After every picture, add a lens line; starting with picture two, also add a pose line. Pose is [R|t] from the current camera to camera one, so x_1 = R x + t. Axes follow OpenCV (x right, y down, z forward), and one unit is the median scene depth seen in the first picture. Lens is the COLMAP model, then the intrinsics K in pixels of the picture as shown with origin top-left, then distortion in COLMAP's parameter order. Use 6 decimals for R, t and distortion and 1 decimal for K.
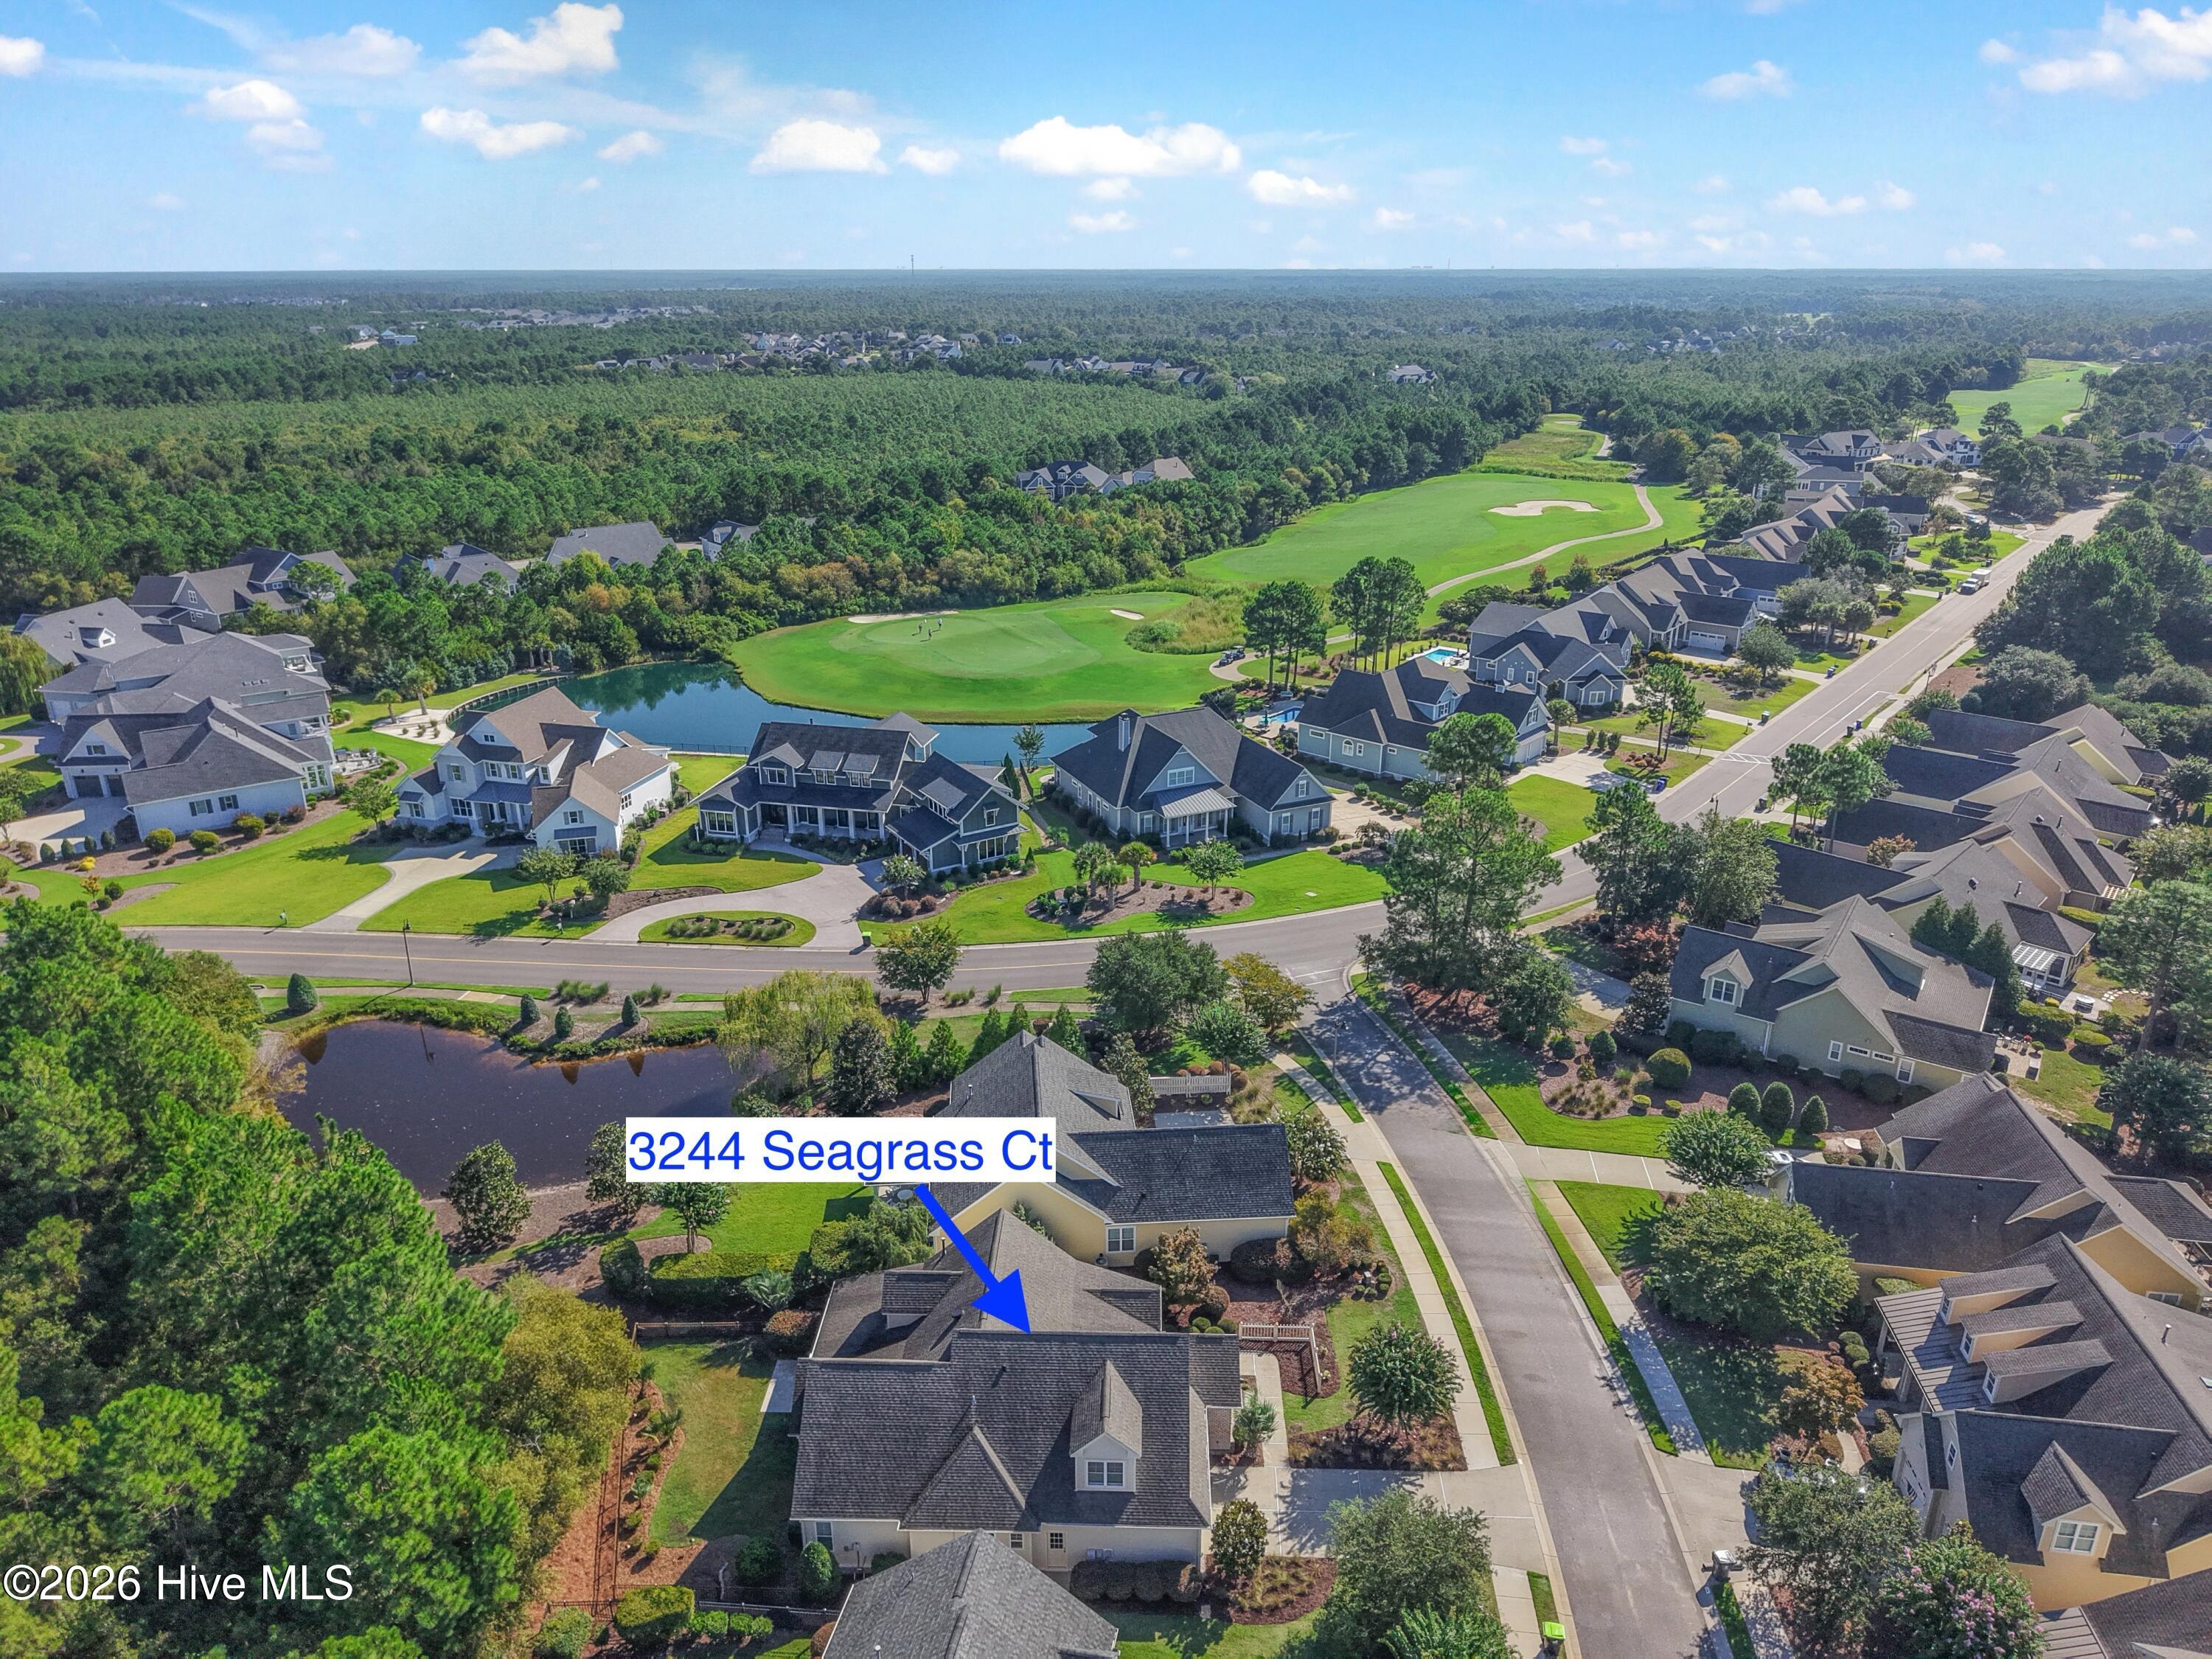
lens RADIAL K [[1459.4, 0, 1106.0], [0, 1459.4, 829.5], [0, 0, 1]] dist [0.034339, -0.044011]
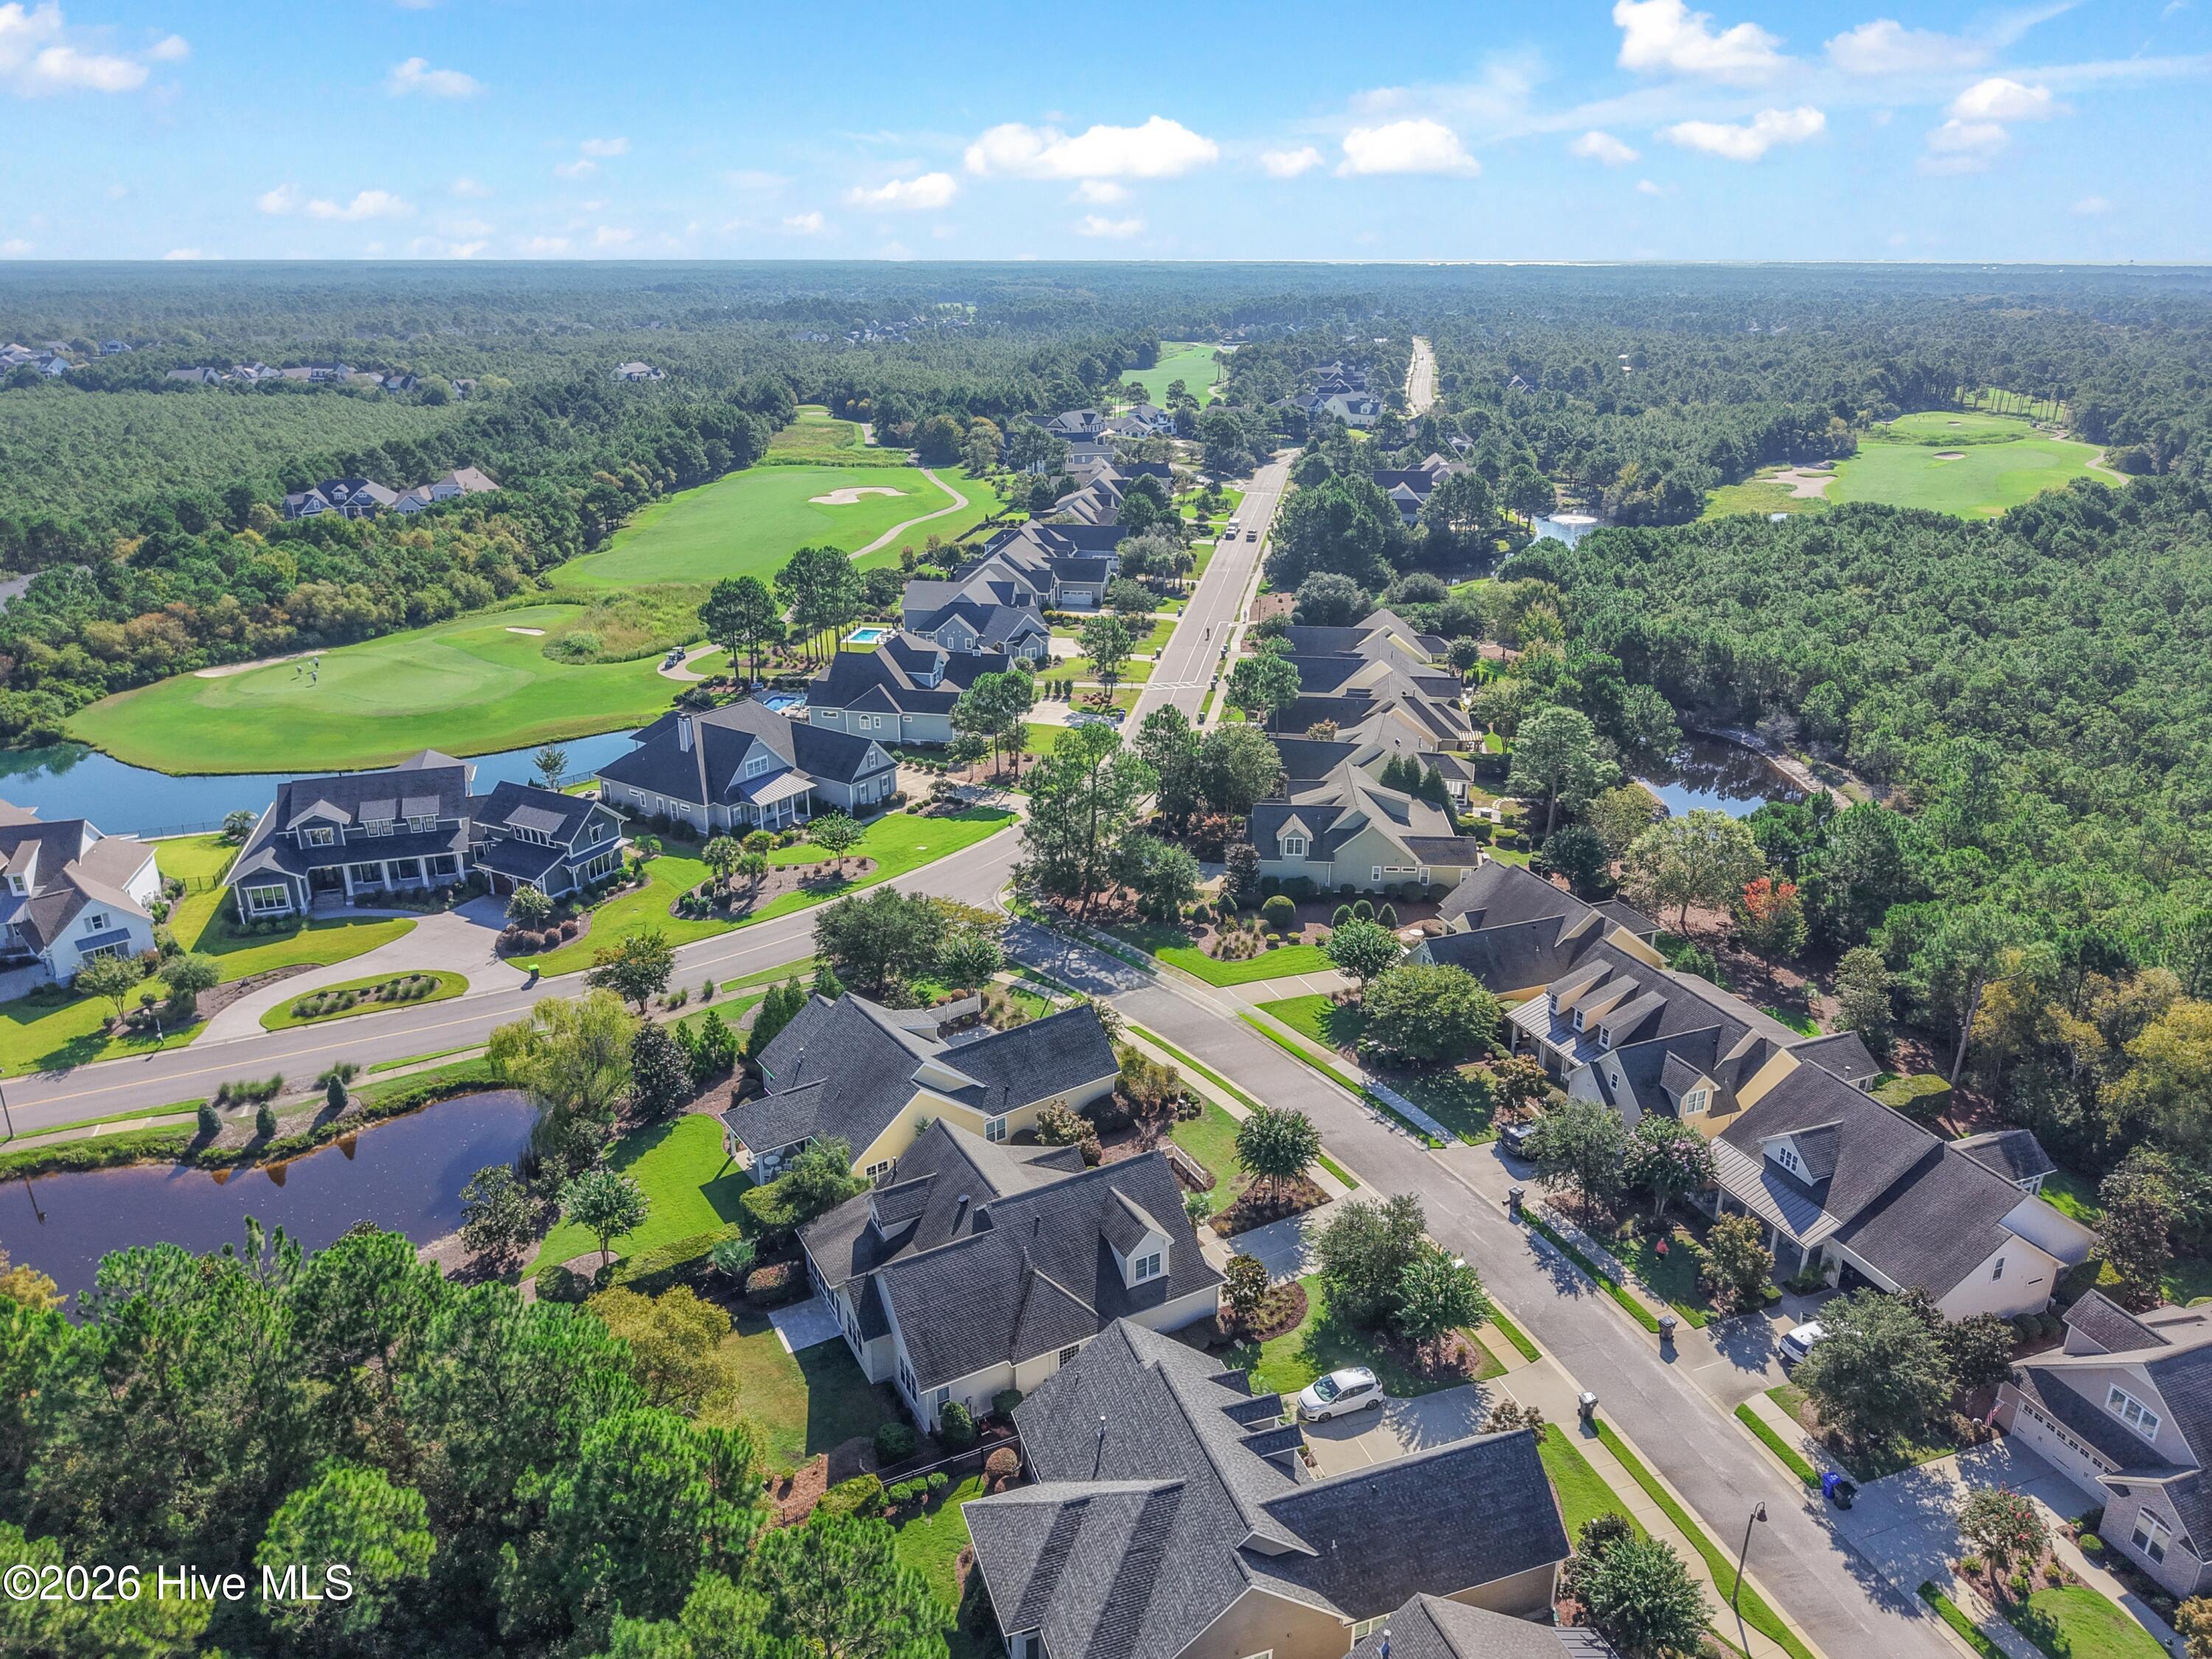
lens RADIAL K [[1486.4, 0, 1099.5], [0, 1486.4, 828.4], [0, 0, 1]] dist [0.093694, -0.162964]
pose [[0.861730, -0.178590, 0.474897, -0.249183], [0.179803, 0.982749, 0.043308, 0.004979], [-0.474439, 0.048068, 0.878975, -0.049870]]
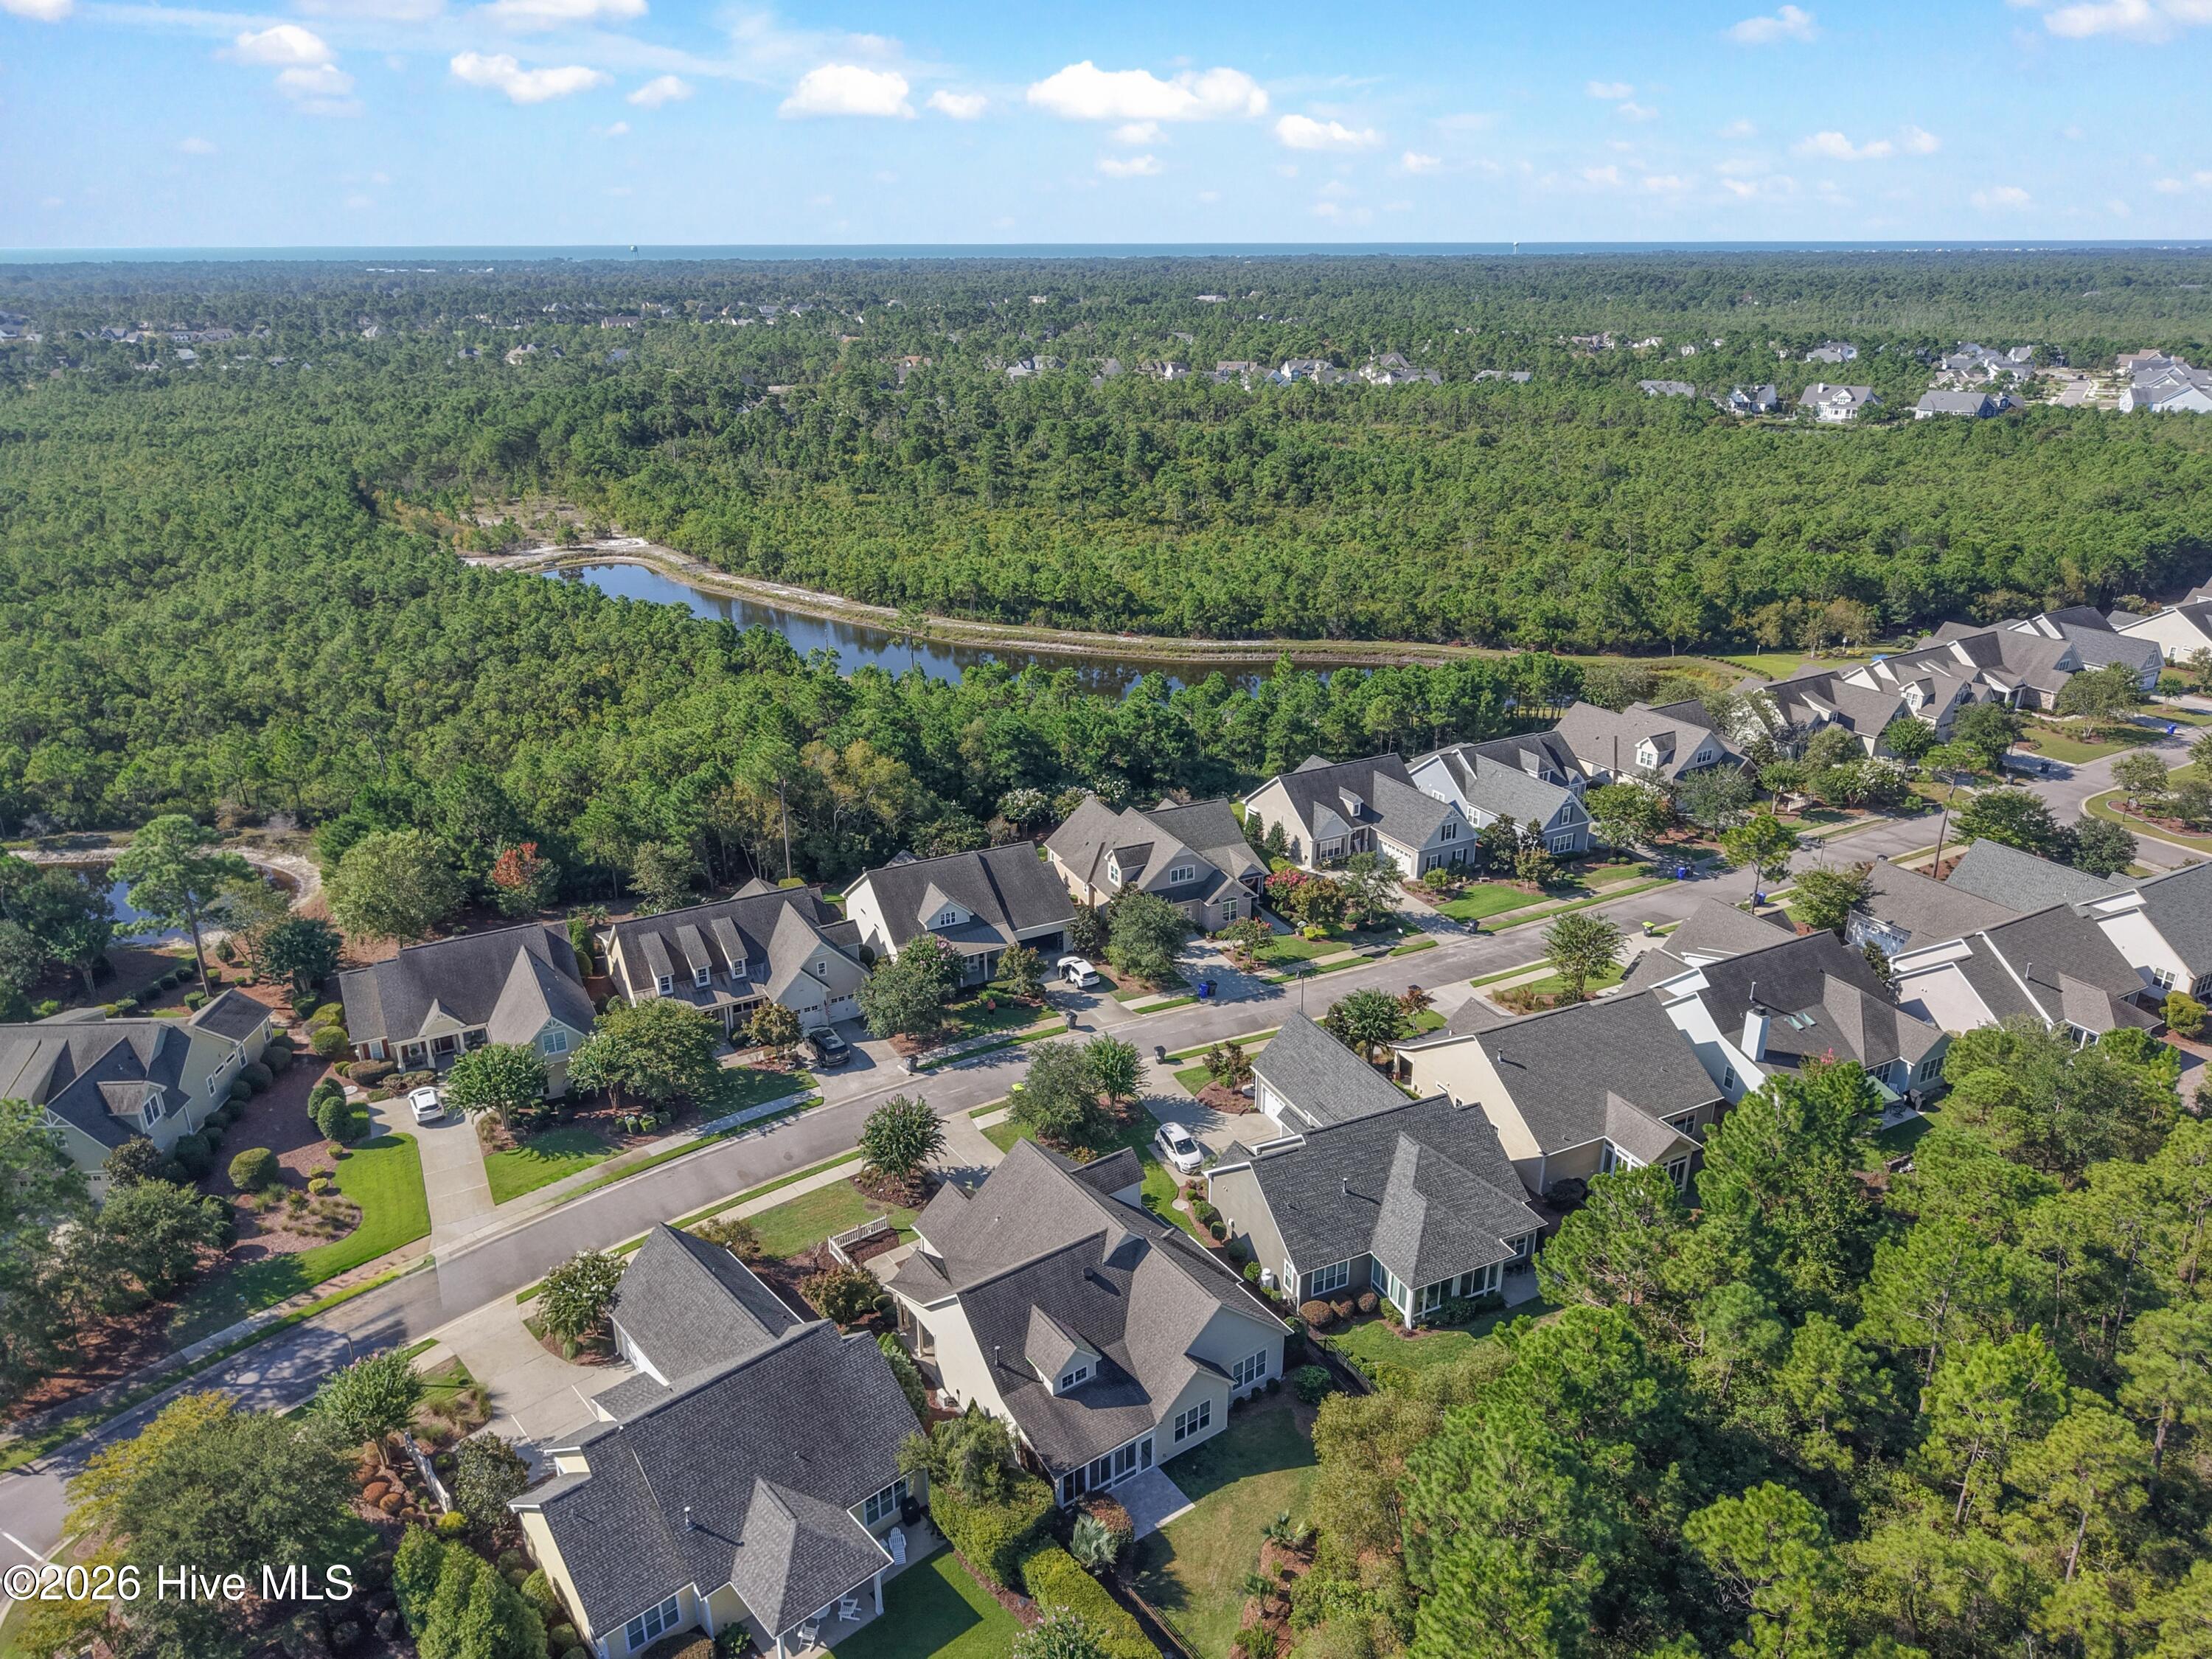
lens RADIAL K [[1486.4, 0, 1099.5], [0, 1486.4, 828.4], [0, 0, 1]] dist [0.093694, -0.162964]
pose [[-0.596282, -0.289922, 0.748594, -0.407750], [0.291511, 0.790655, 0.538411, -0.255991], [-0.747977, 0.539268, -0.386938, 0.601750]]
